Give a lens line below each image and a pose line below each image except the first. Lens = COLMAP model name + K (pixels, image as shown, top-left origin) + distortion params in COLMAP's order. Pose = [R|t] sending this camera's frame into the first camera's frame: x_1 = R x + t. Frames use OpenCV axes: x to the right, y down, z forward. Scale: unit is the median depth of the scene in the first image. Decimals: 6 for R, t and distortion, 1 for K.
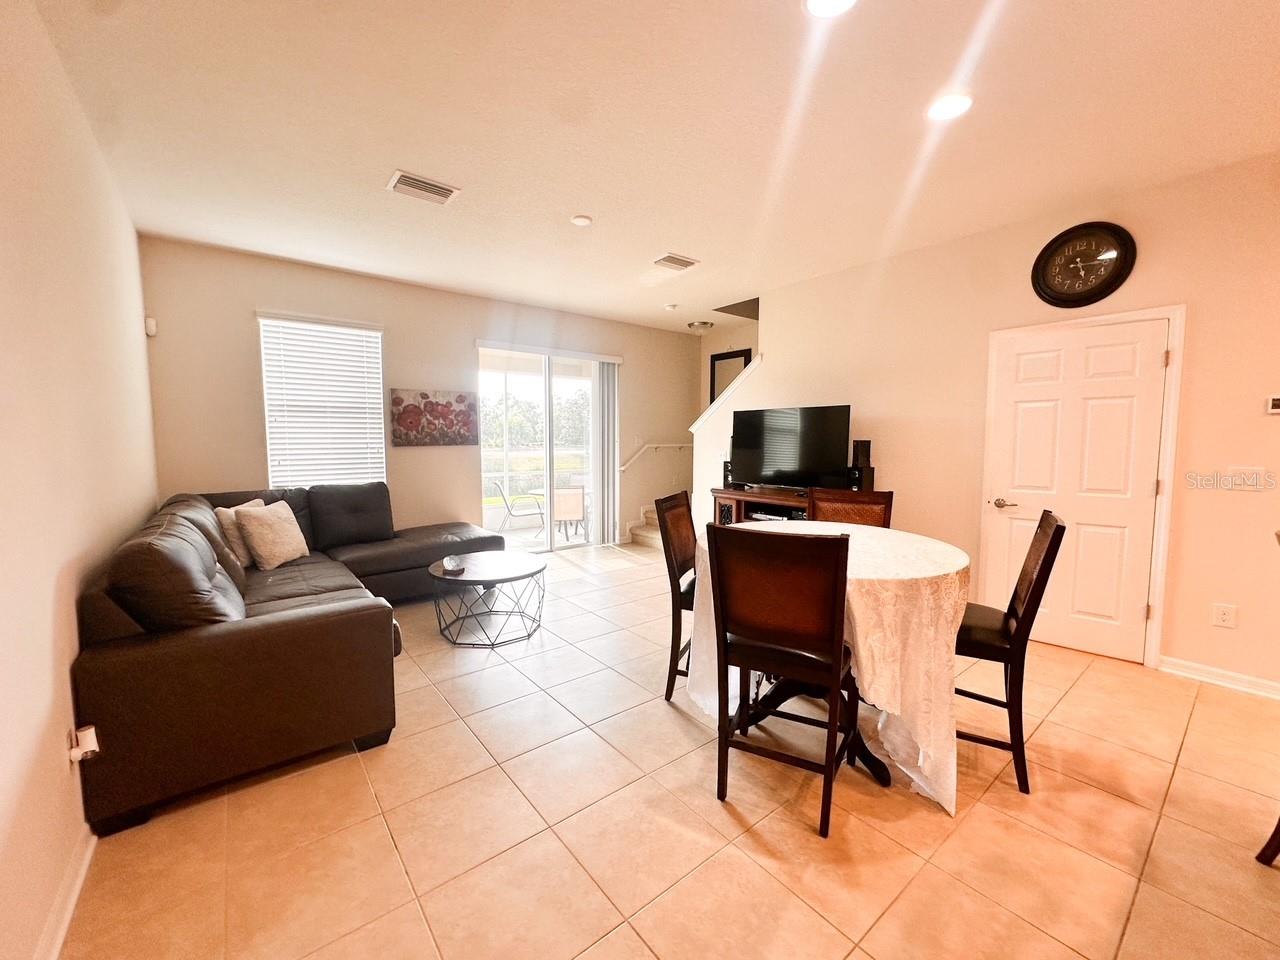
lens RADIAL K [[509.8, 0, 639.9], [0, 509.8, 481.1], [0, 0, 1]] dist [-0.001734, -0.000074]
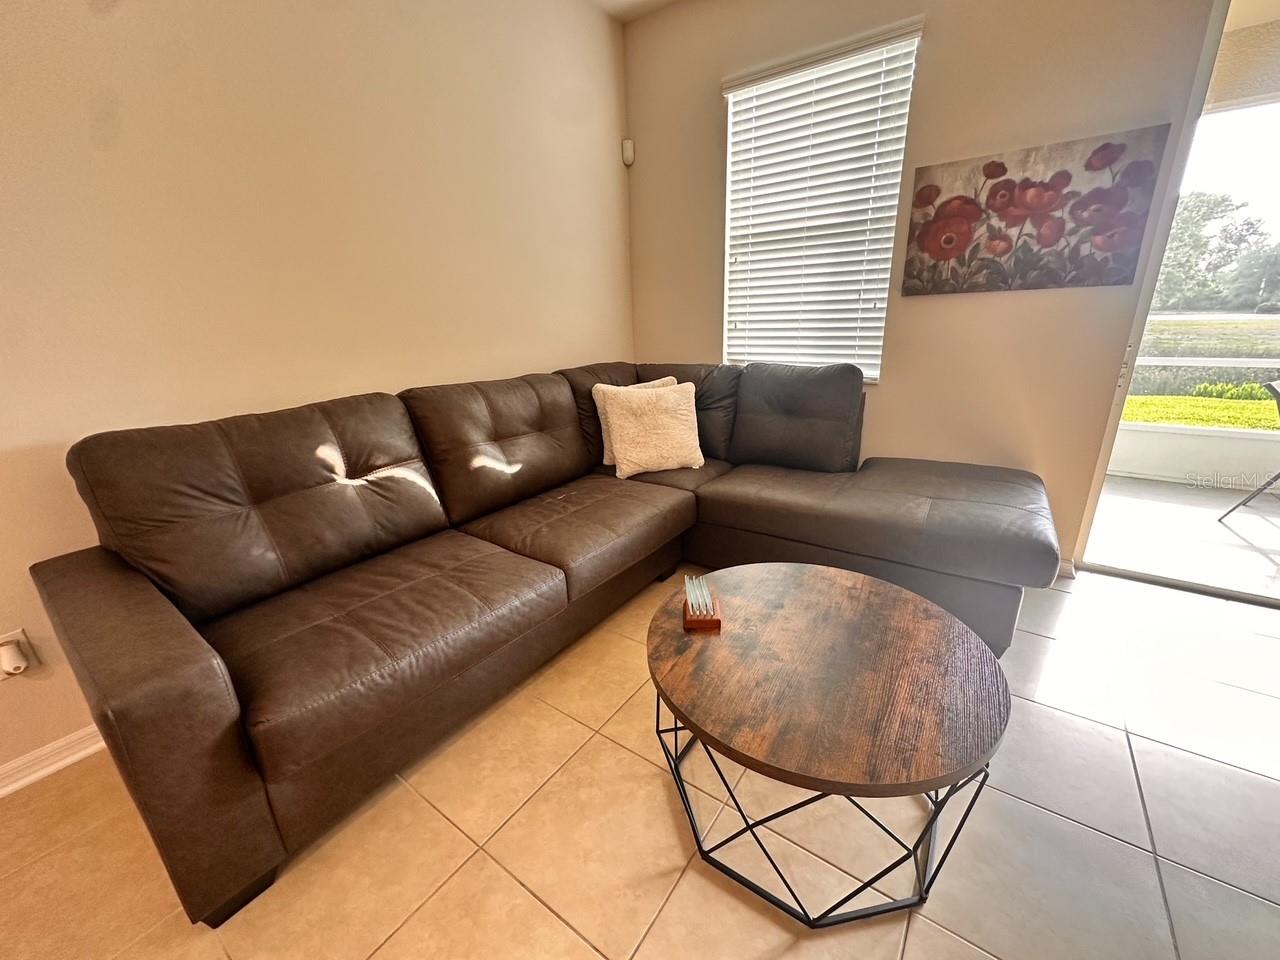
lens RADIAL K [[509.8, 0, 640.8], [0, 509.8, 481.5], [0, 0, 1]] dist [-0.001734, -0.000074]
pose [[0.272043, 0.291820, -0.916970, -0.030890], [-0.048978, 0.955873, 0.289670, -0.024628], [0.961038, -0.033891, 0.274331, 0.590599]]
